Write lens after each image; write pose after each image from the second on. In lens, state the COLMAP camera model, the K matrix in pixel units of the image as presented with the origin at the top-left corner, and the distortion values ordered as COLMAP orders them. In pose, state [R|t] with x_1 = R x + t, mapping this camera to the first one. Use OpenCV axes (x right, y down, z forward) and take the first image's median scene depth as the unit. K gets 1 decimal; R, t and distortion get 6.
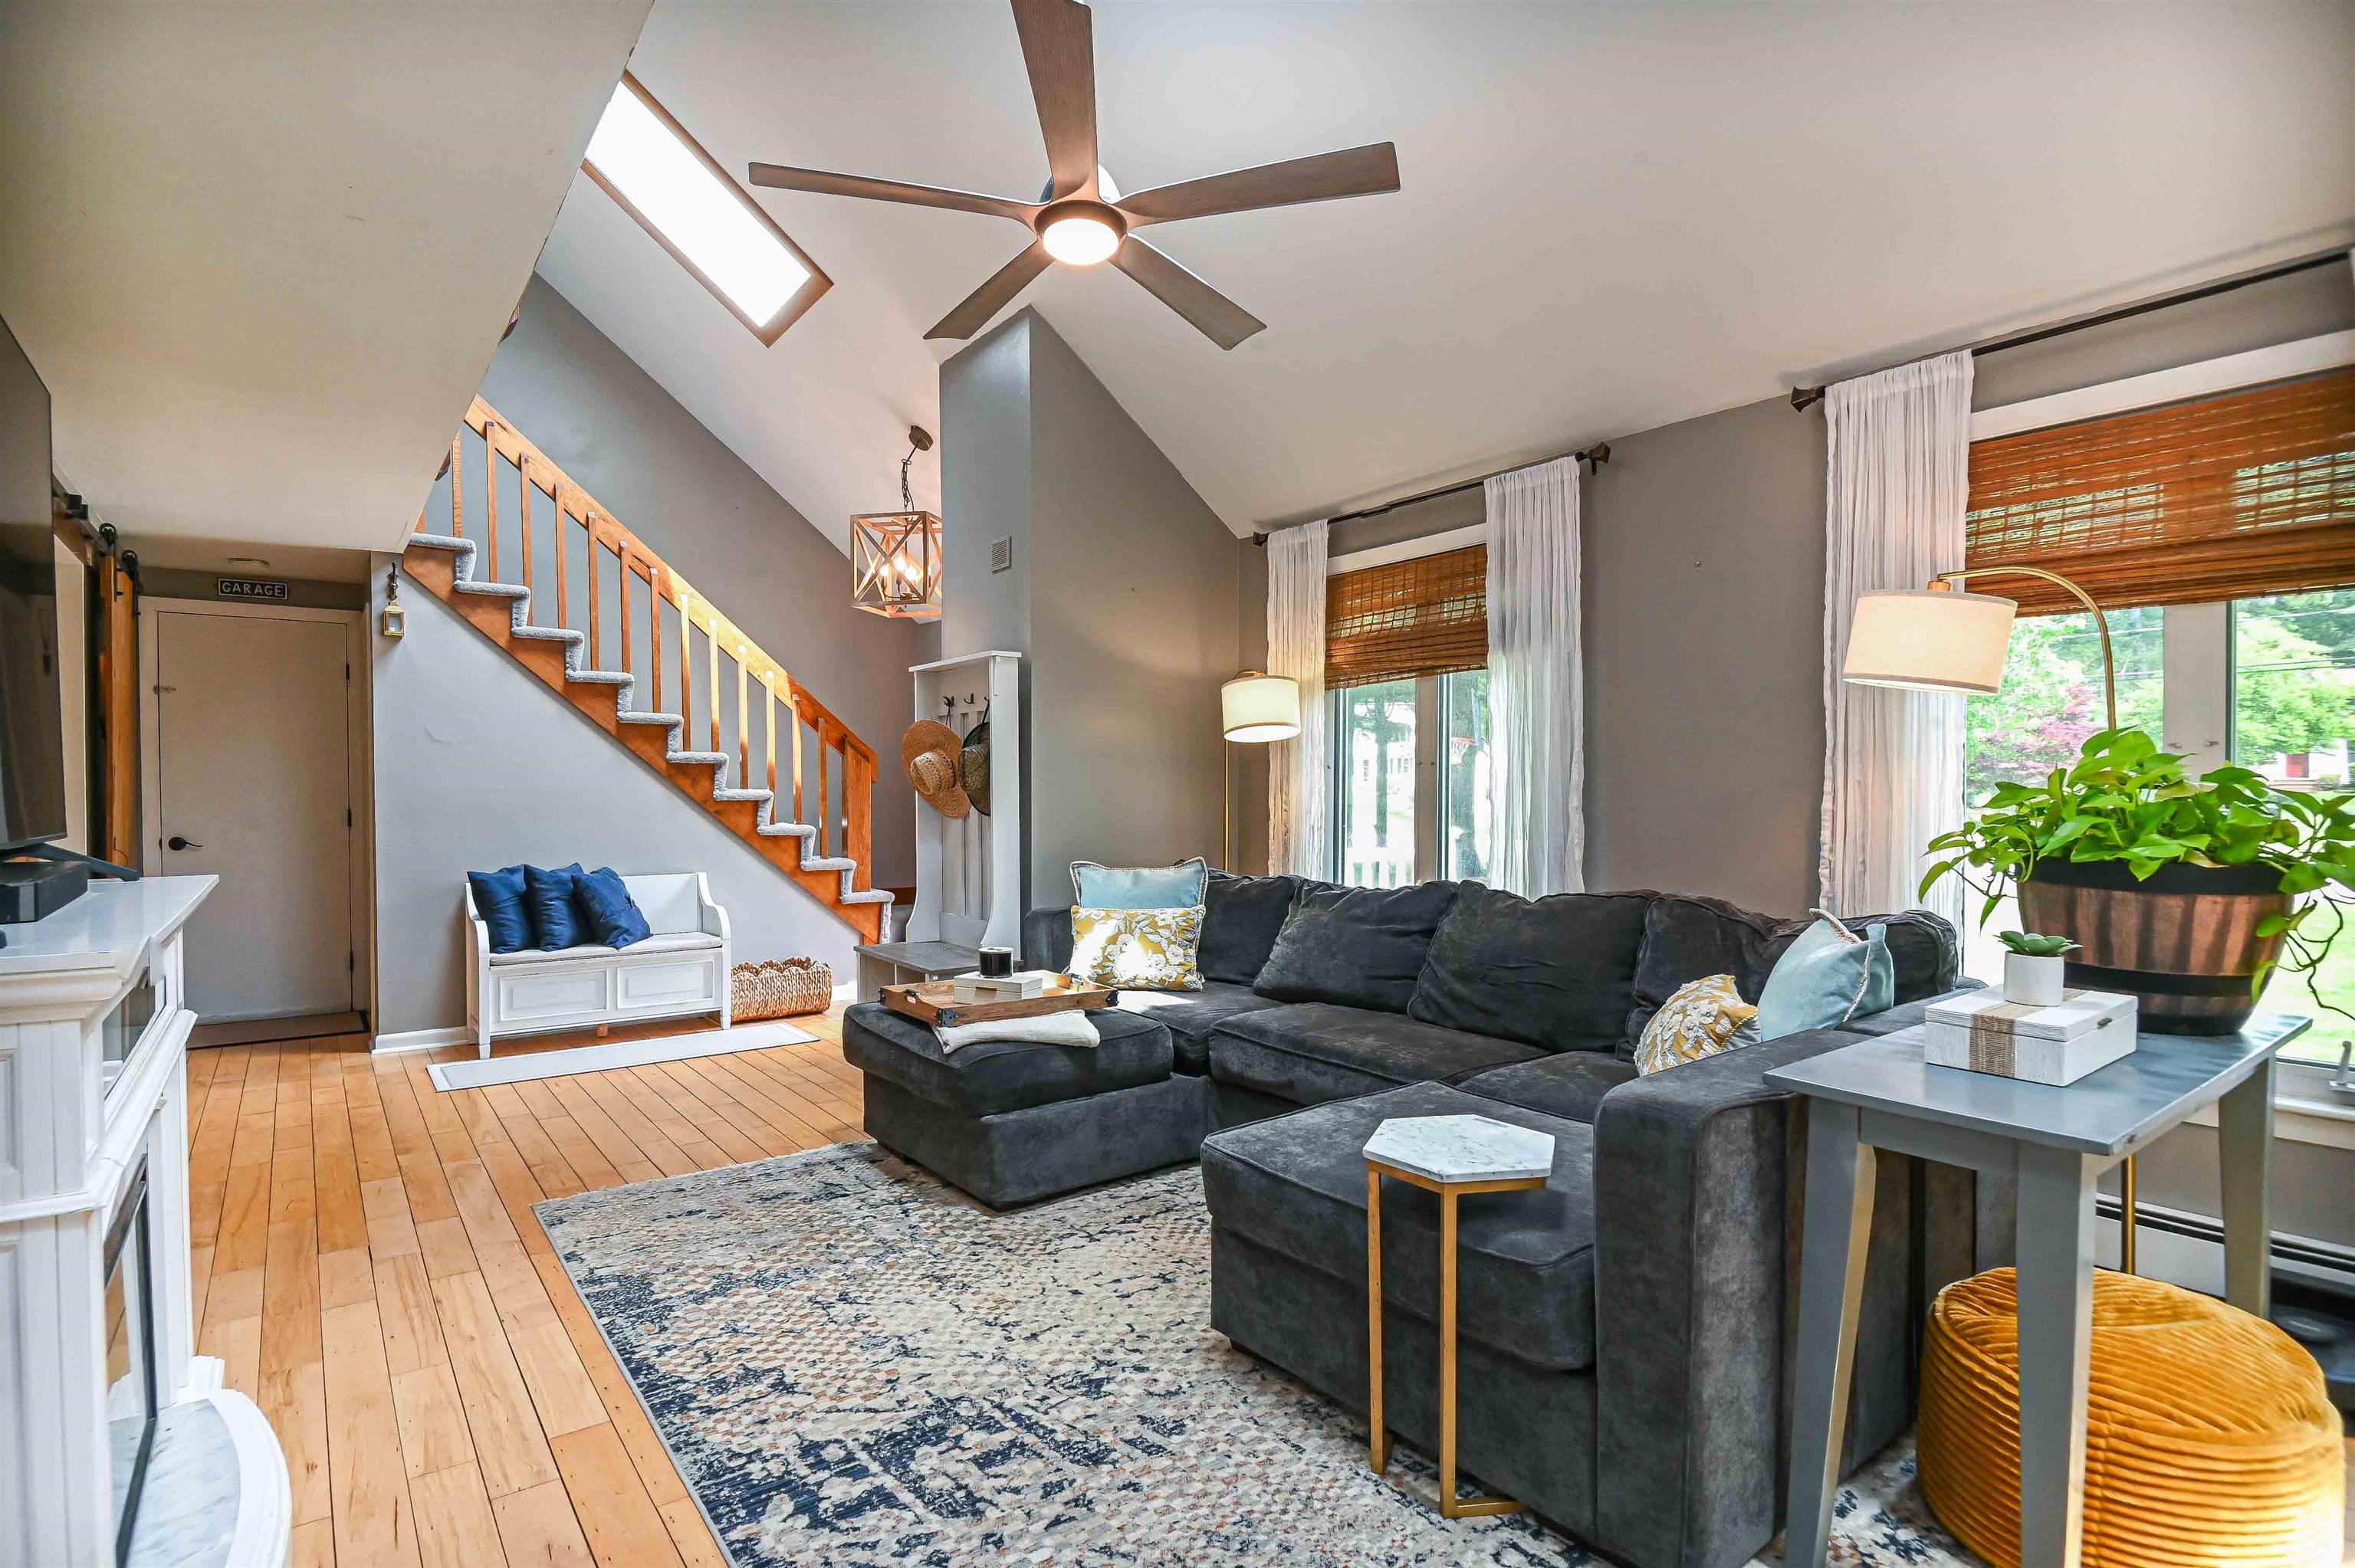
lens RADIAL K [[1159.1, 0, 1164.5], [0, 1159.1, 805.0], [0, 0, 1]] dist [0.013390, -0.019328]
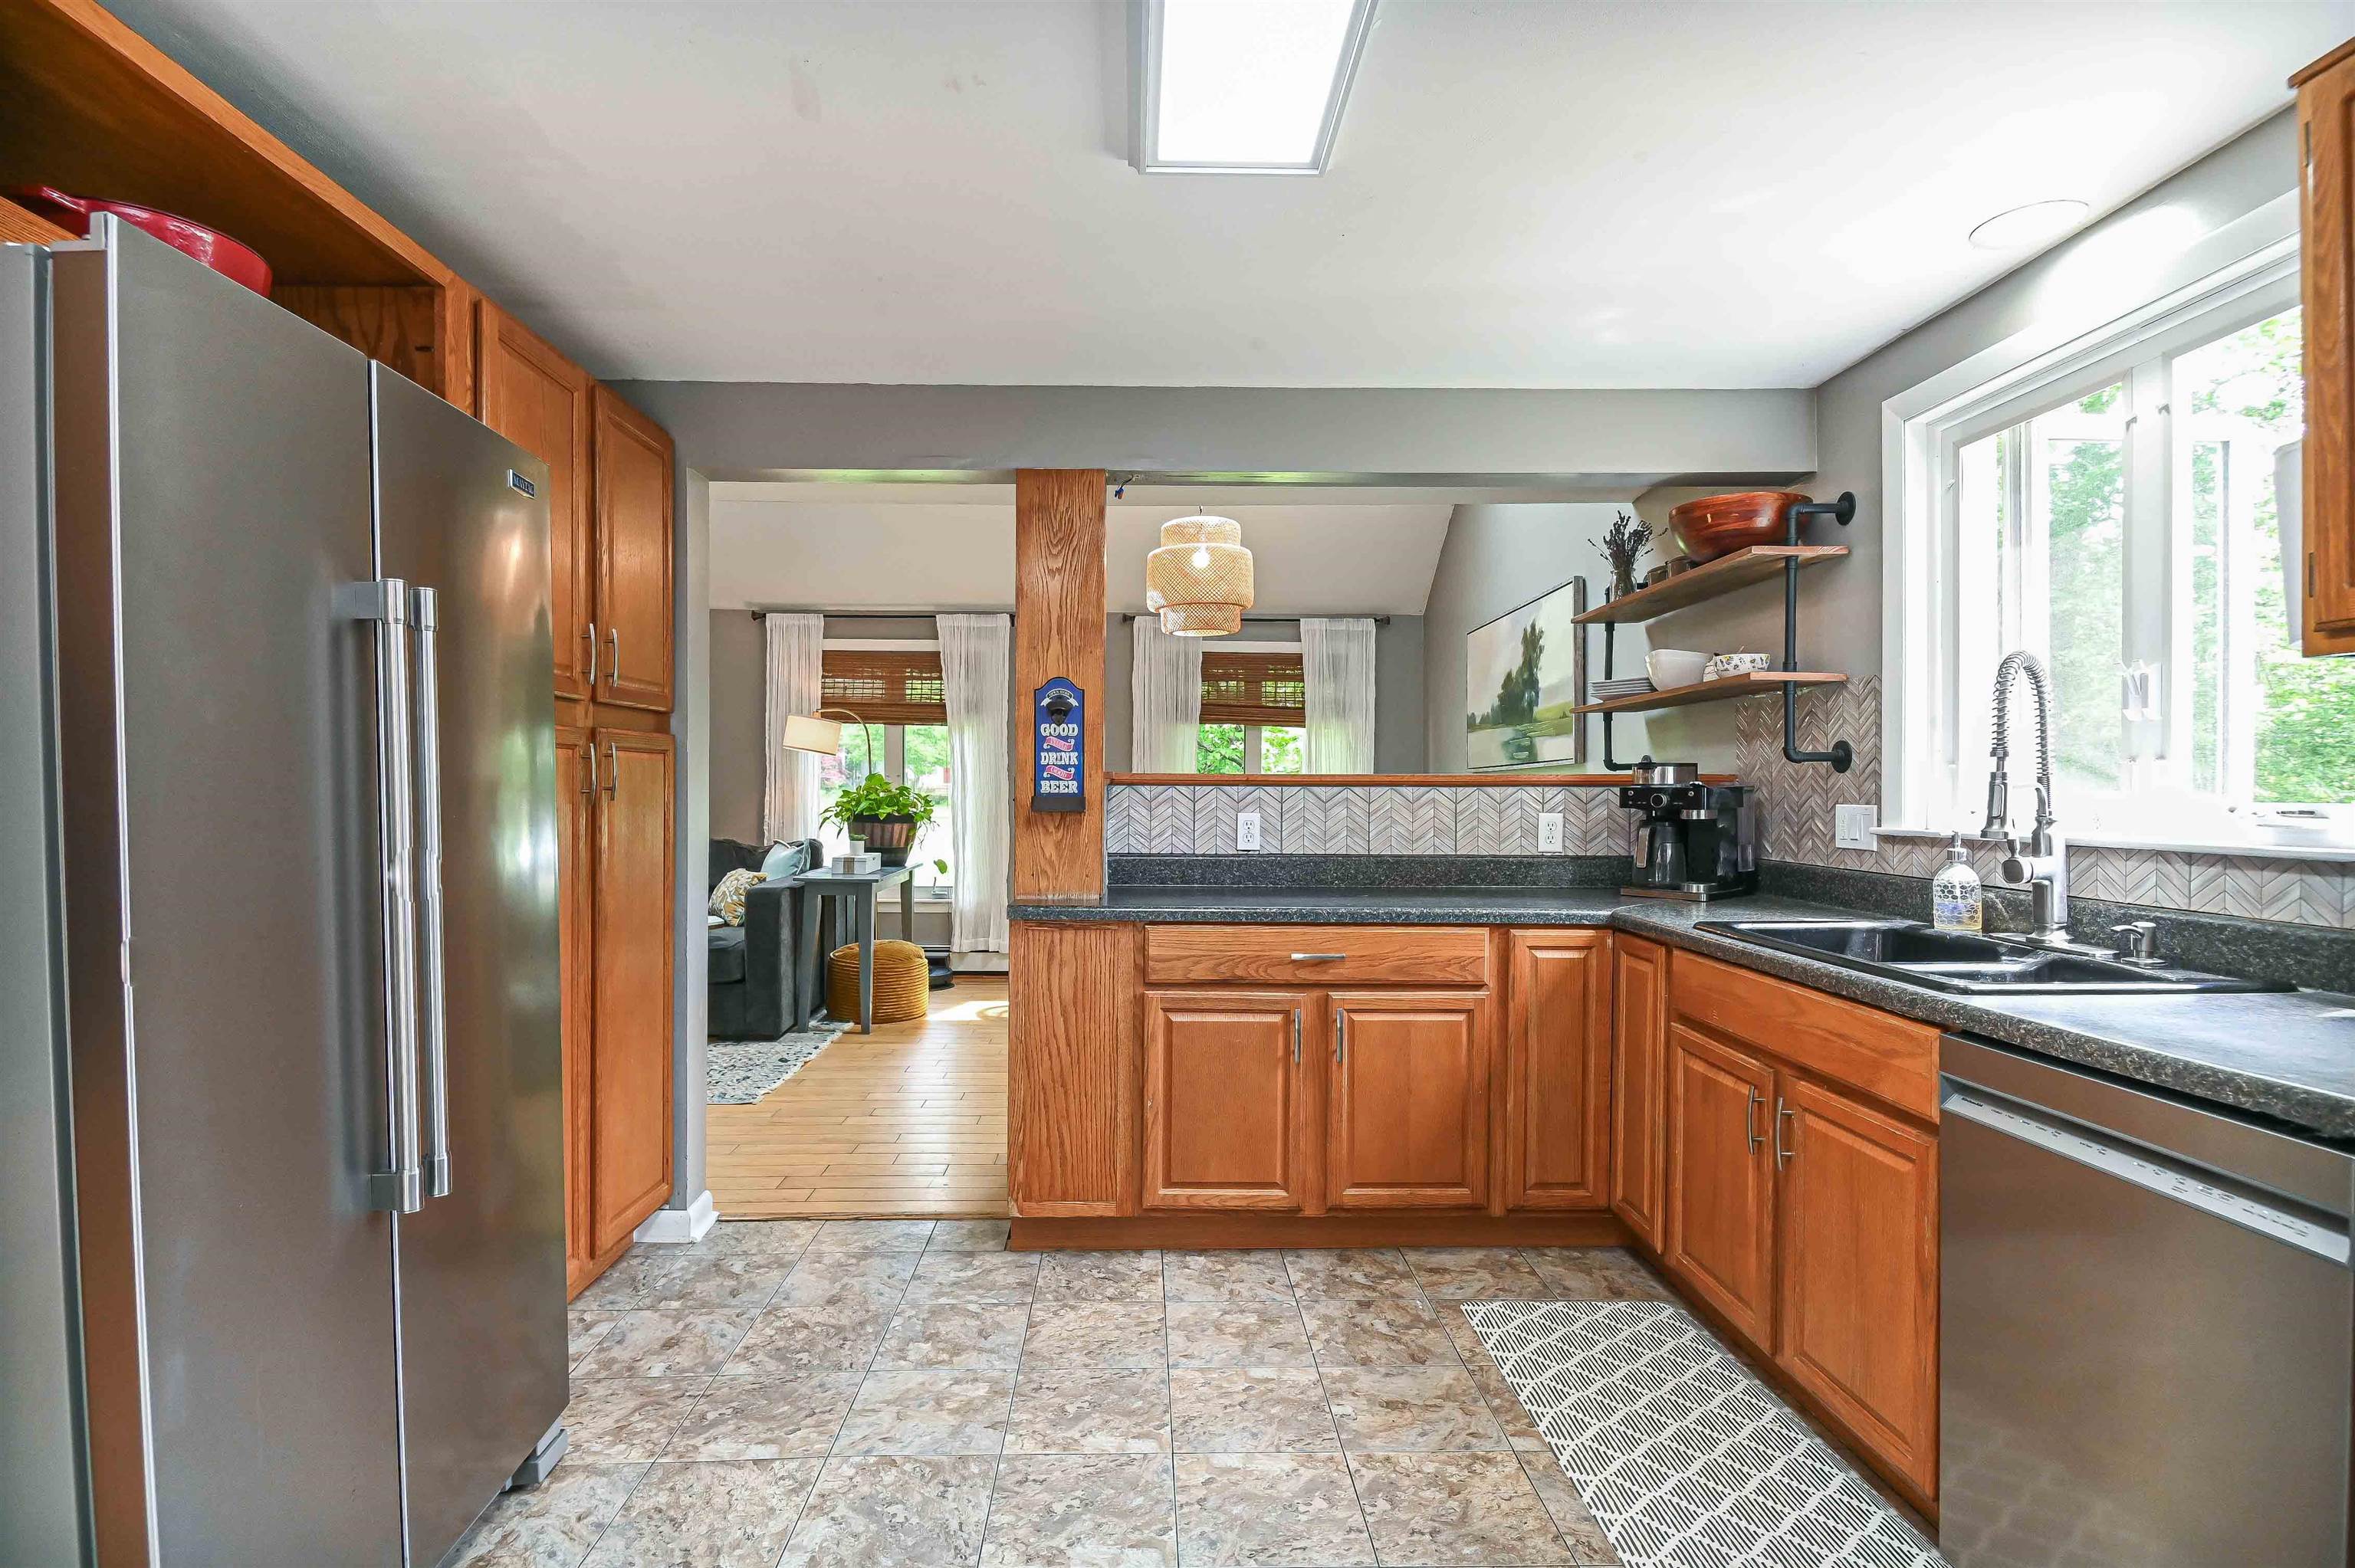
lens RADIAL K [[1159.1, 0, 1148.5], [0, 1159.1, 806.8], [0, 0, 1]] dist [0.013390, -0.019328]
pose [[0.584894, -0.004682, 0.811096, -1.141375], [0.003744, 0.999988, 0.003073, 0.016719], [-0.811101, 0.001240, 0.584905, -1.271631]]
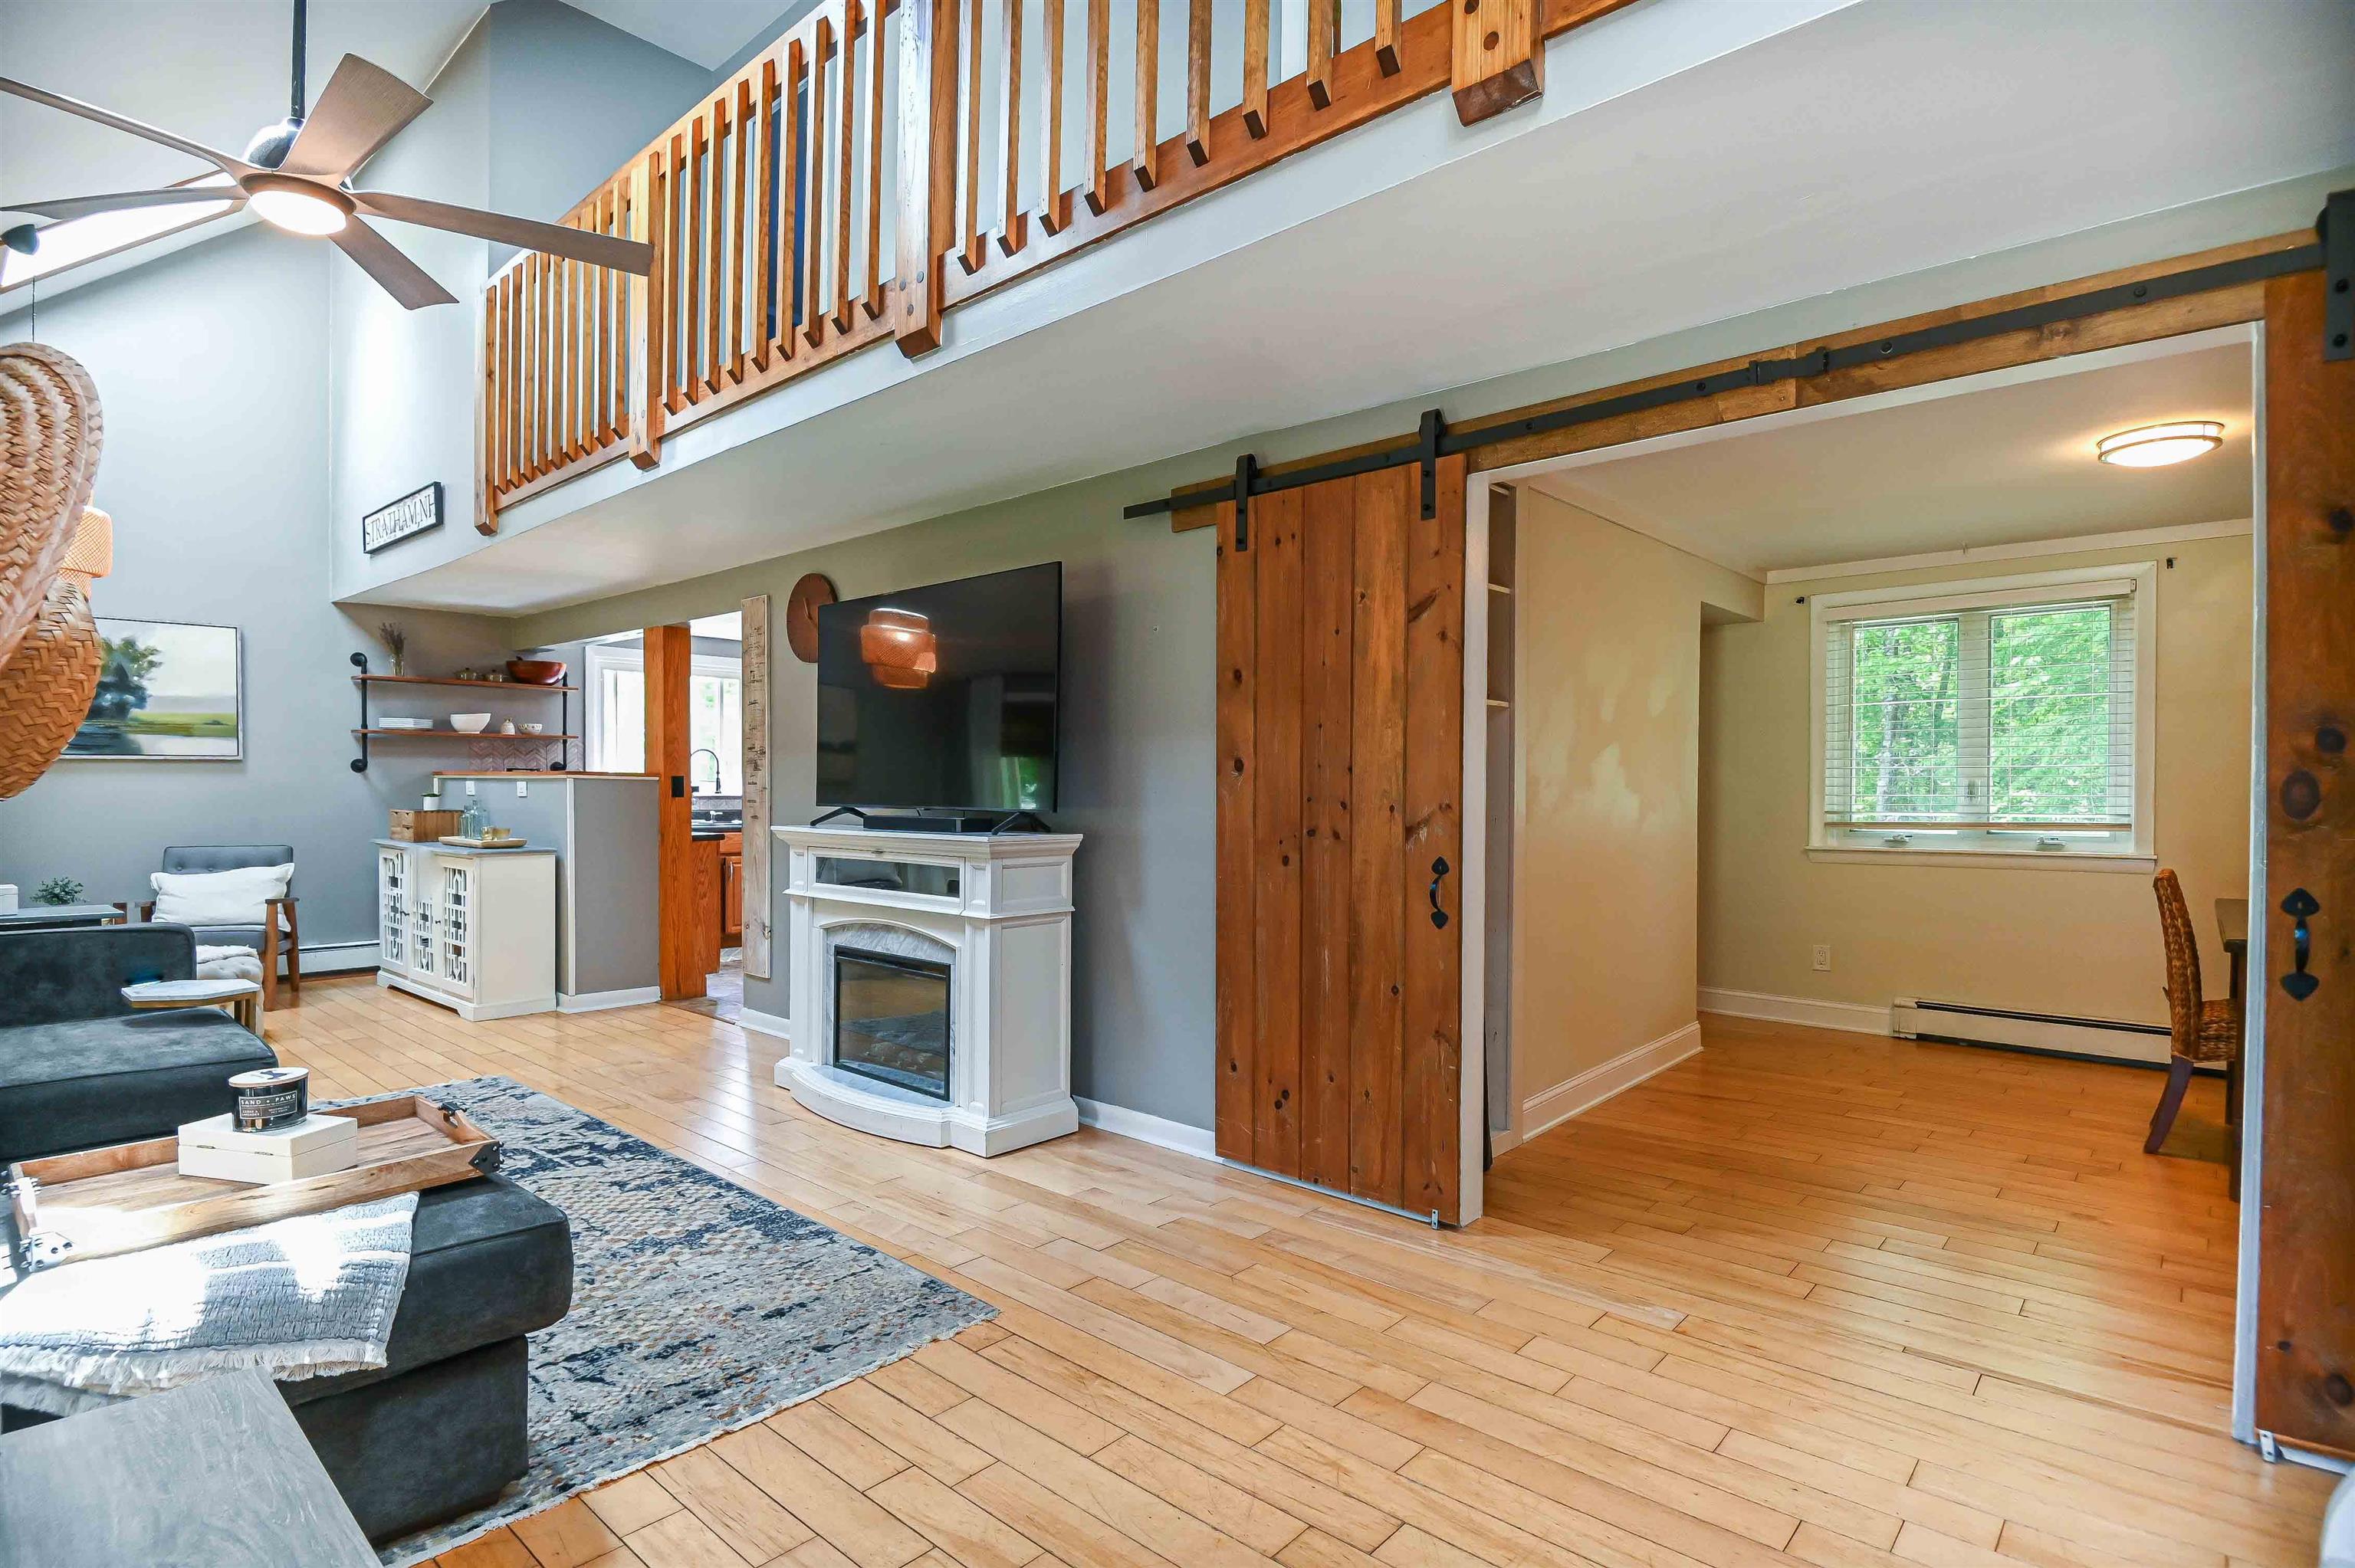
lens RADIAL K [[1159.1, 0, 1162.7], [0, 1159.1, 804.2], [0, 0, 1]] dist [0.013390, -0.019328]
pose [[-0.981281, 0.001119, -0.192580, -0.711347], [-0.004335, 0.999601, 0.027894, -0.030629], [0.192534, 0.028207, -0.980885, 2.530582]]
